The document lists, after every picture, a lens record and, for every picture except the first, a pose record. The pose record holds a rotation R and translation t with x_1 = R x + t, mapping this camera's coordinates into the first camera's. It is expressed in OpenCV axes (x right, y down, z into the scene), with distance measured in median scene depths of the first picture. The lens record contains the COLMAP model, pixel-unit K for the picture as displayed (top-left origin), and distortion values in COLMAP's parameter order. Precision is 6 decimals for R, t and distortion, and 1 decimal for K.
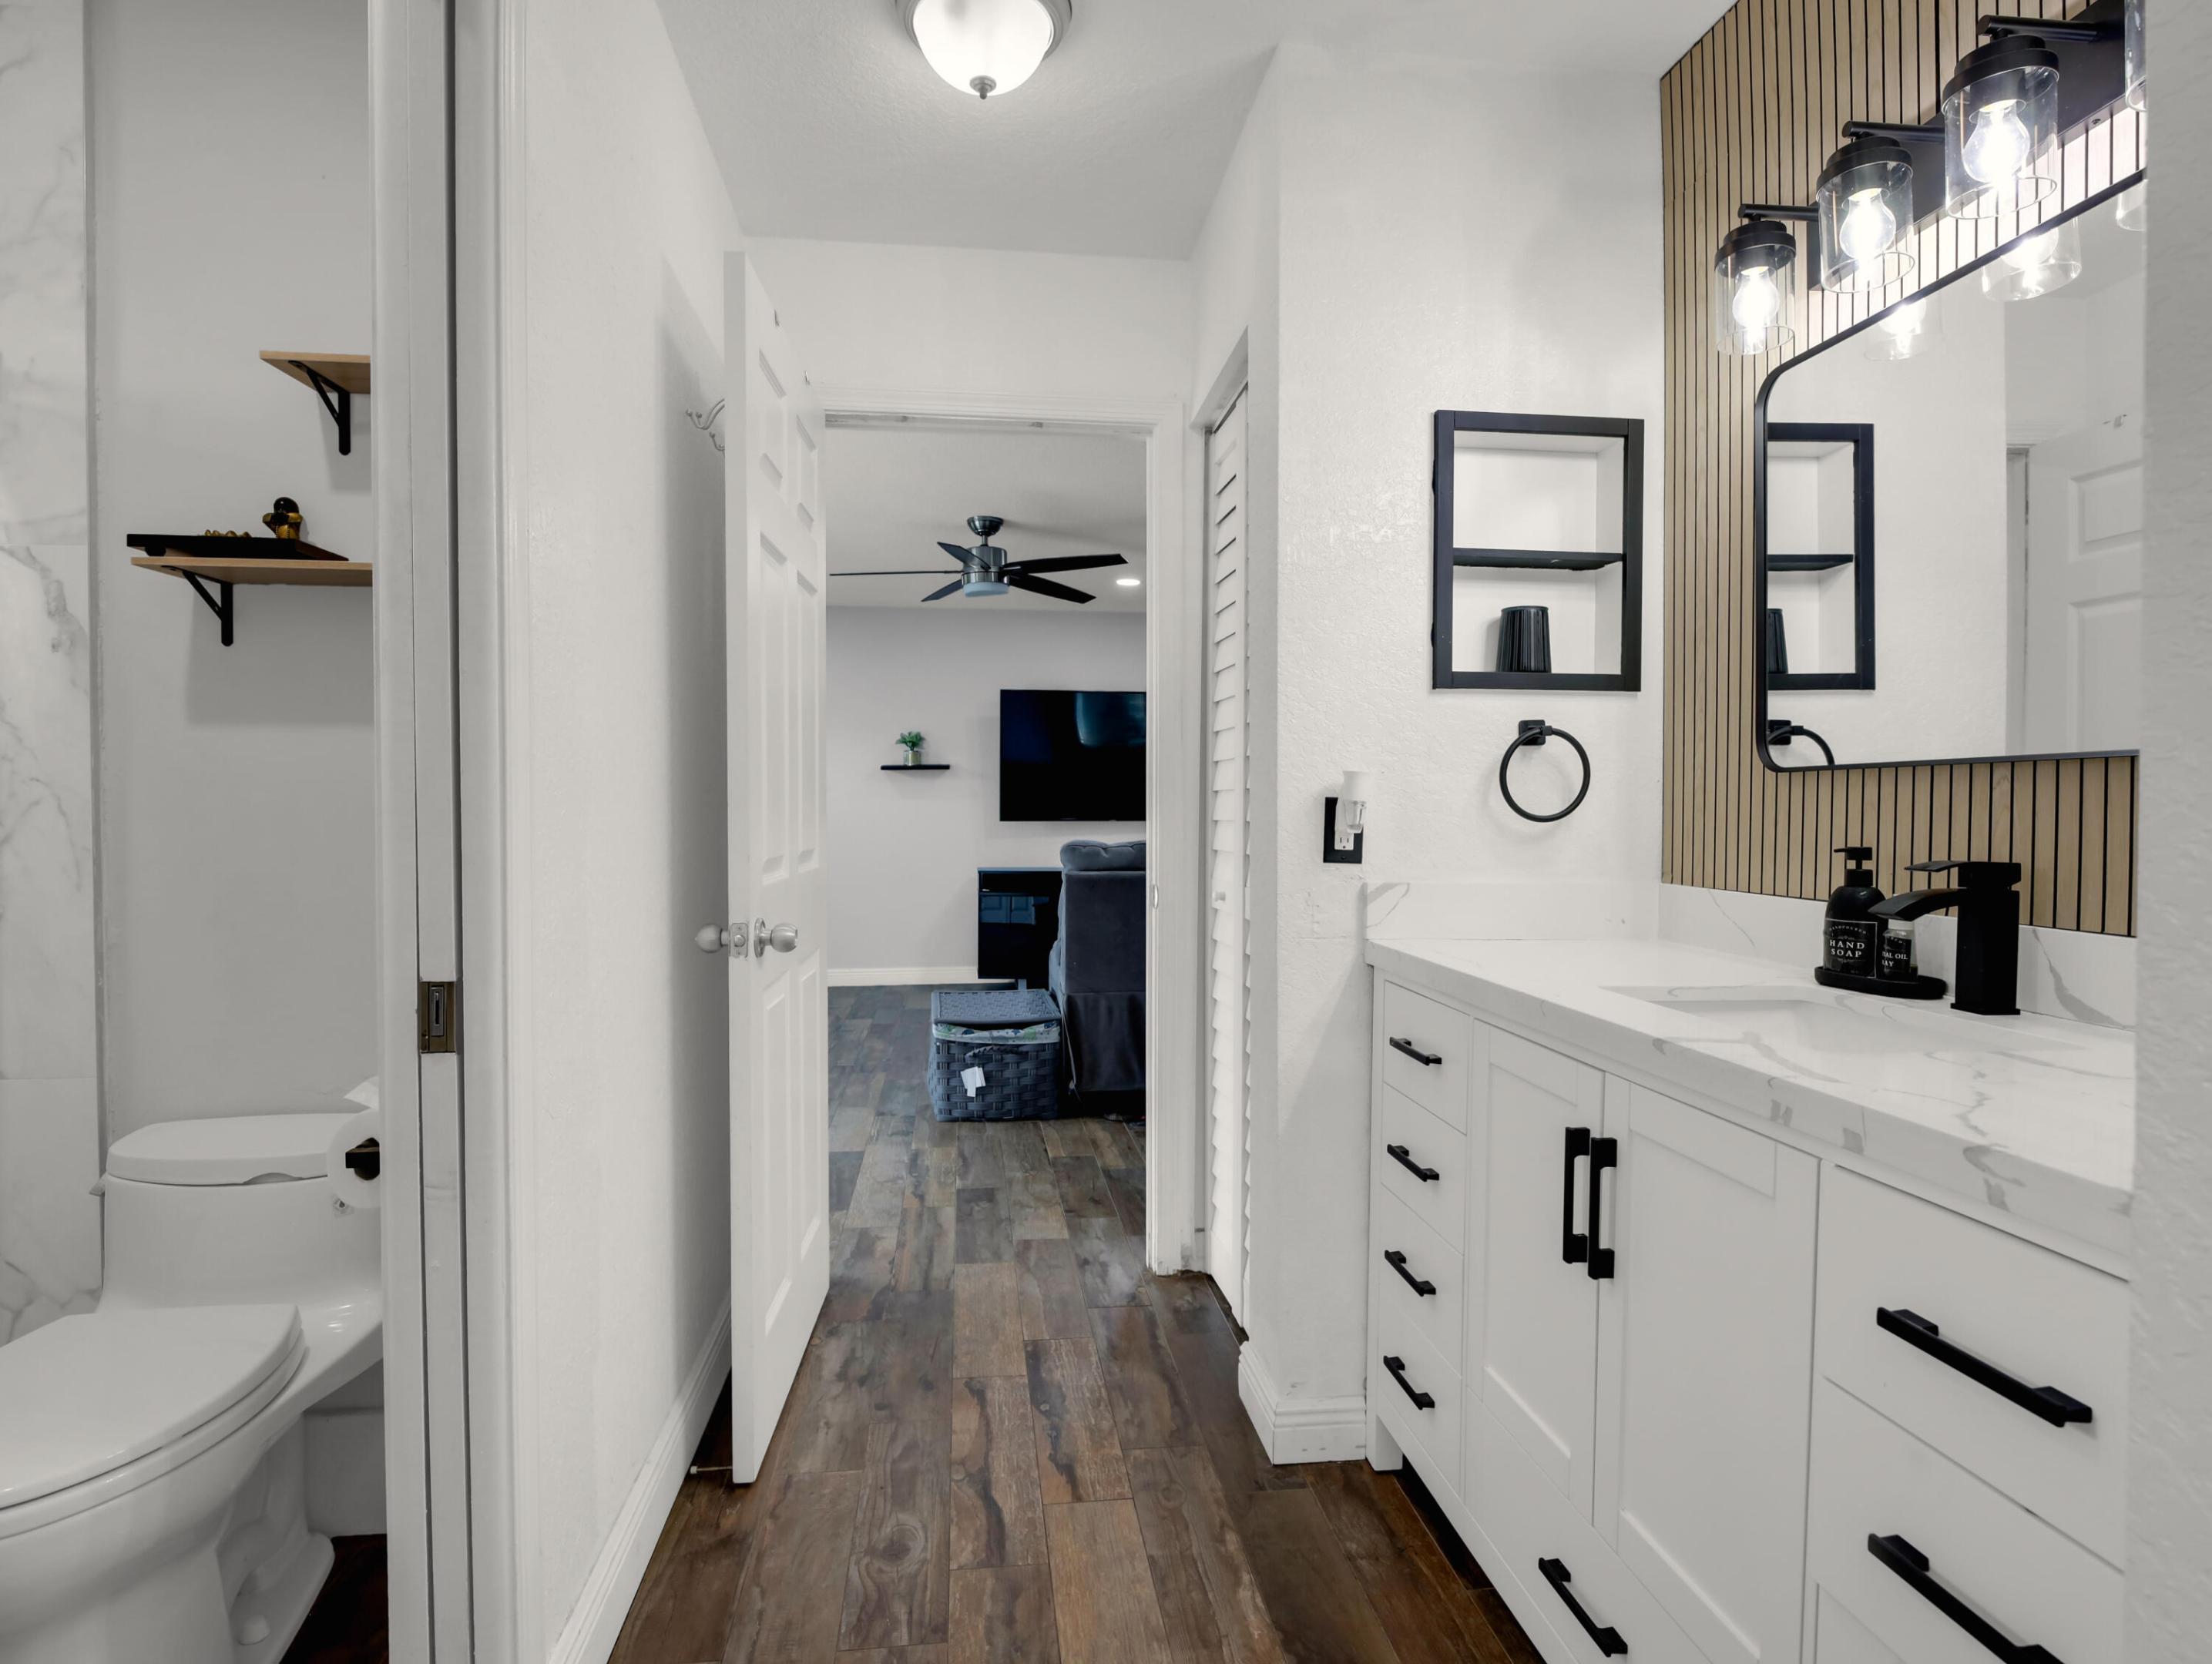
lens RADIAL K [[1212.3, 0, 1091.4], [0, 1212.3, 821.6], [0, 0, 1]] dist [-0.004496, -0.001462]
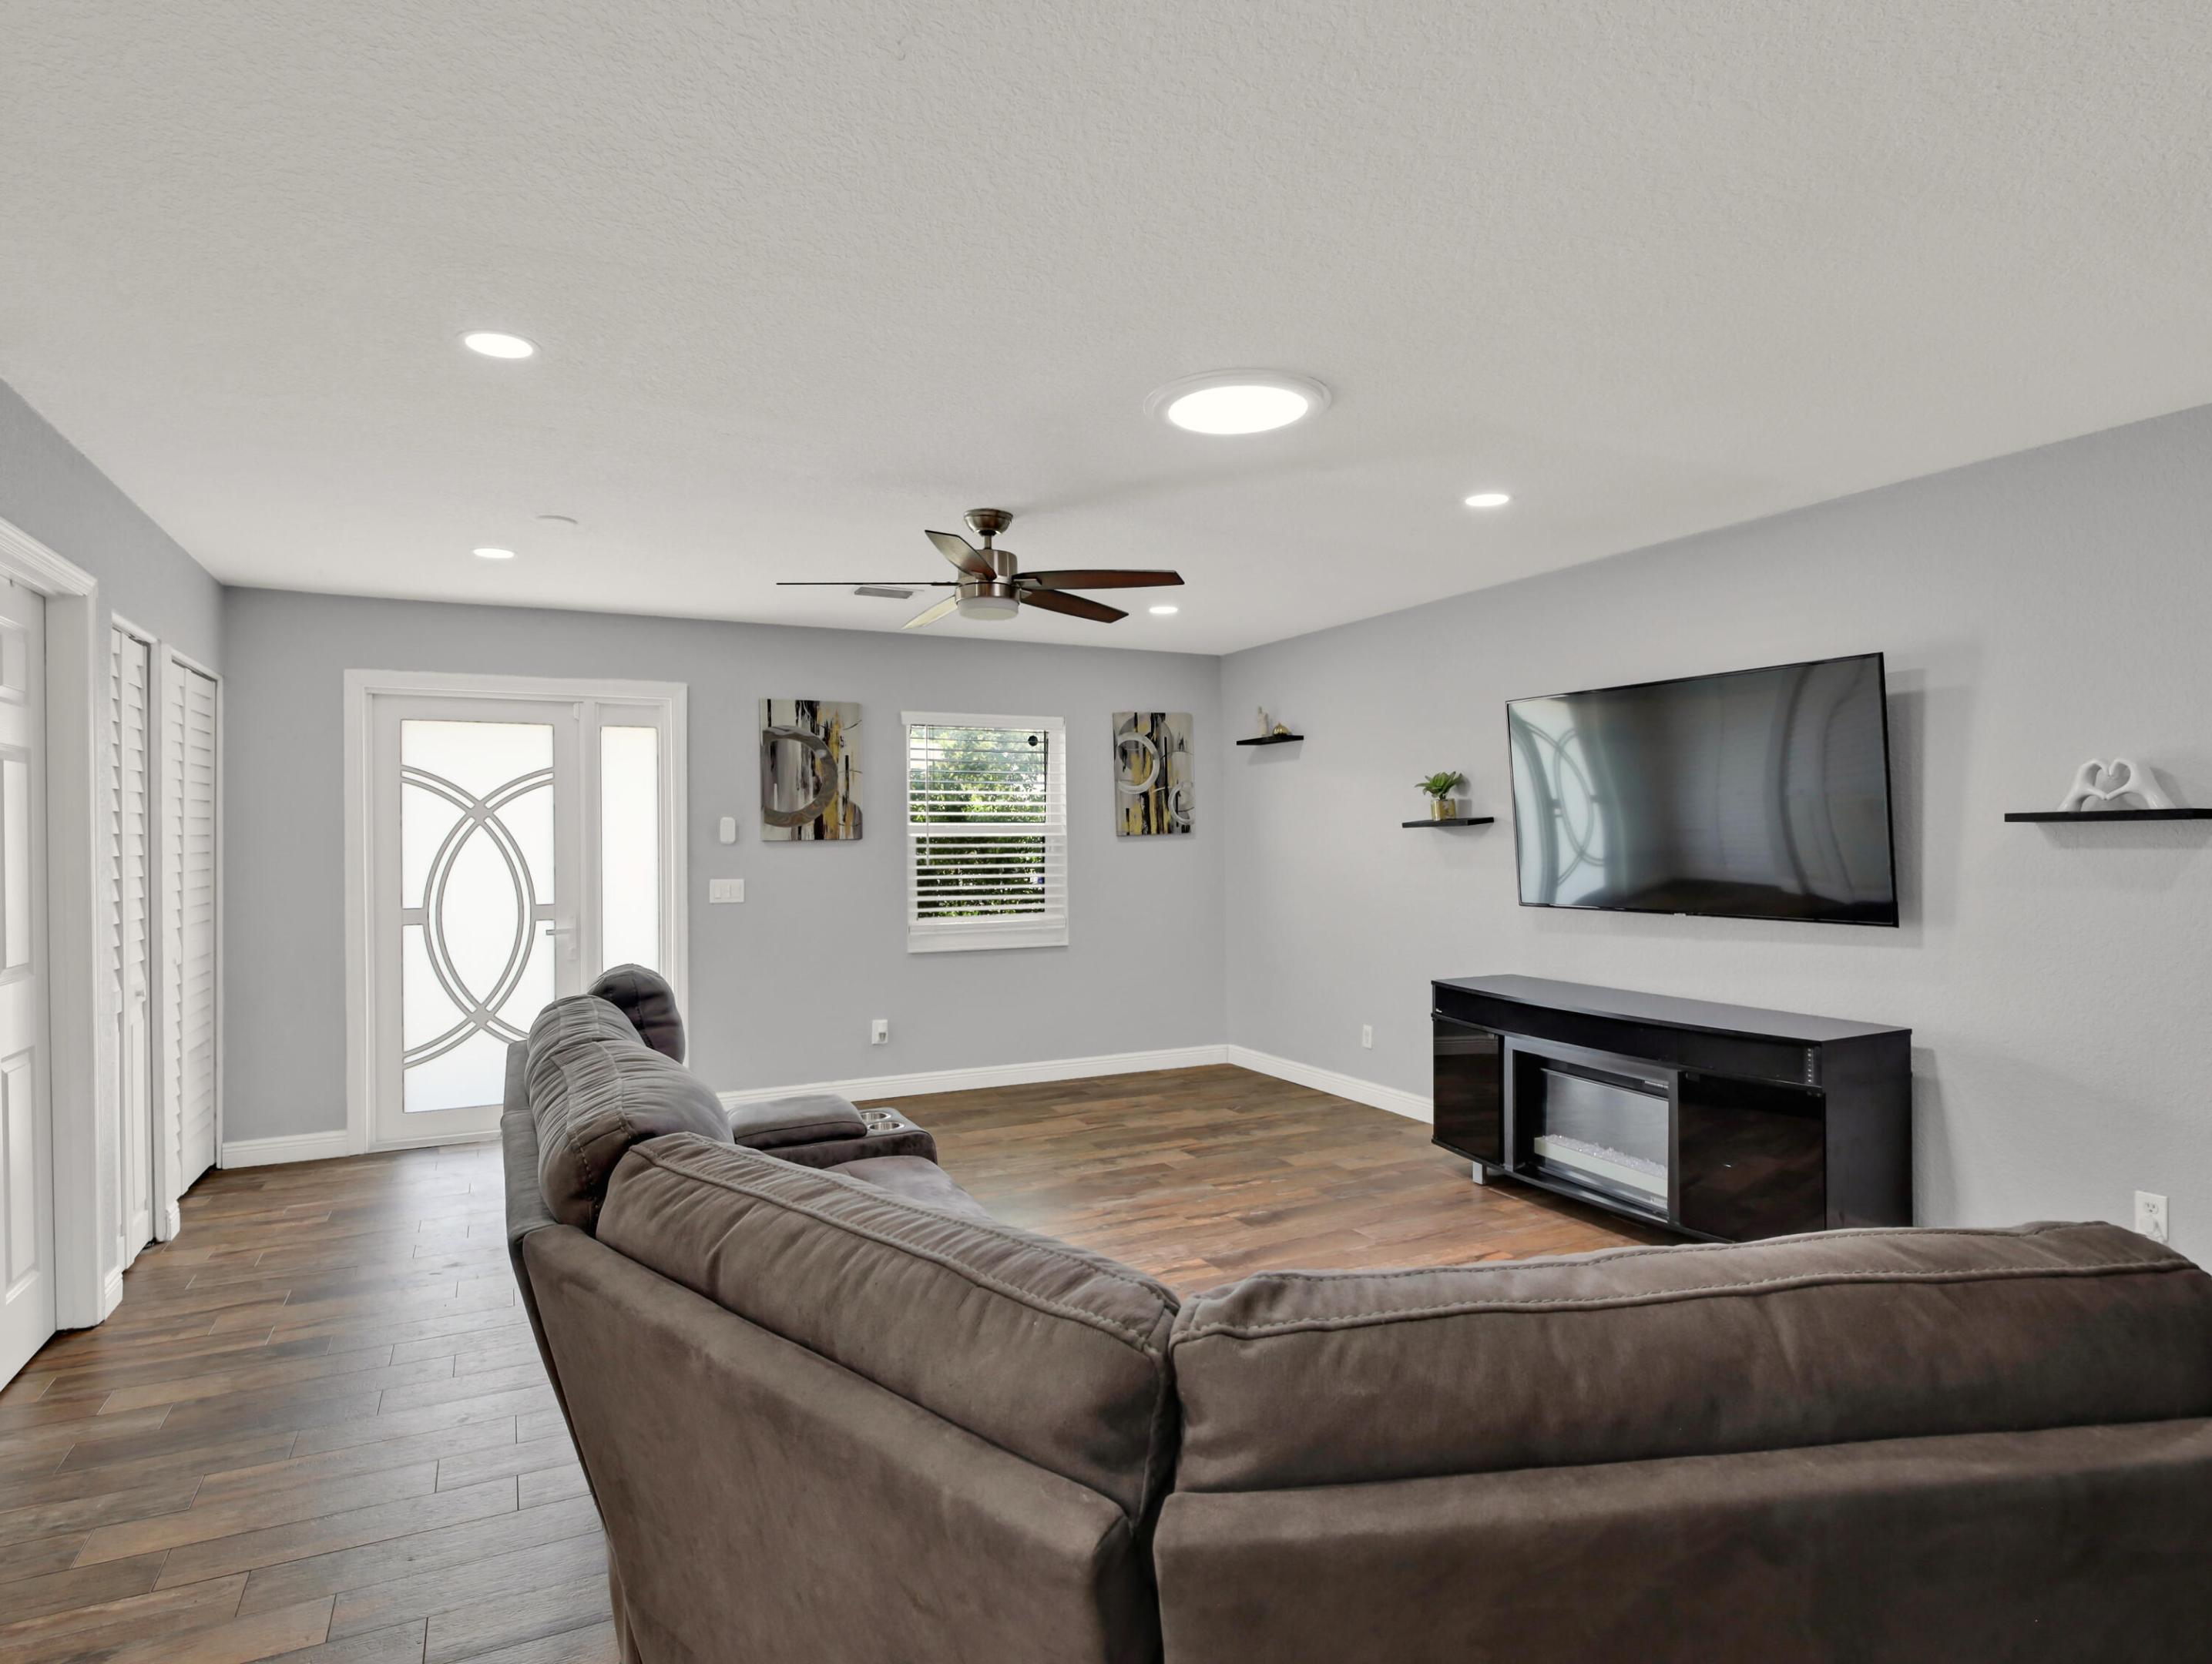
lens RADIAL K [[1212.3, 0, 1107.7], [0, 1212.3, 835.7], [0, 0, 1]] dist [-0.004496, -0.001462]
pose [[0.344555, -0.004459, -0.938756, 1.667095], [0.002525, 0.999990, -0.003824, -0.129699], [0.938763, -0.001053, 0.344562, 2.100012]]
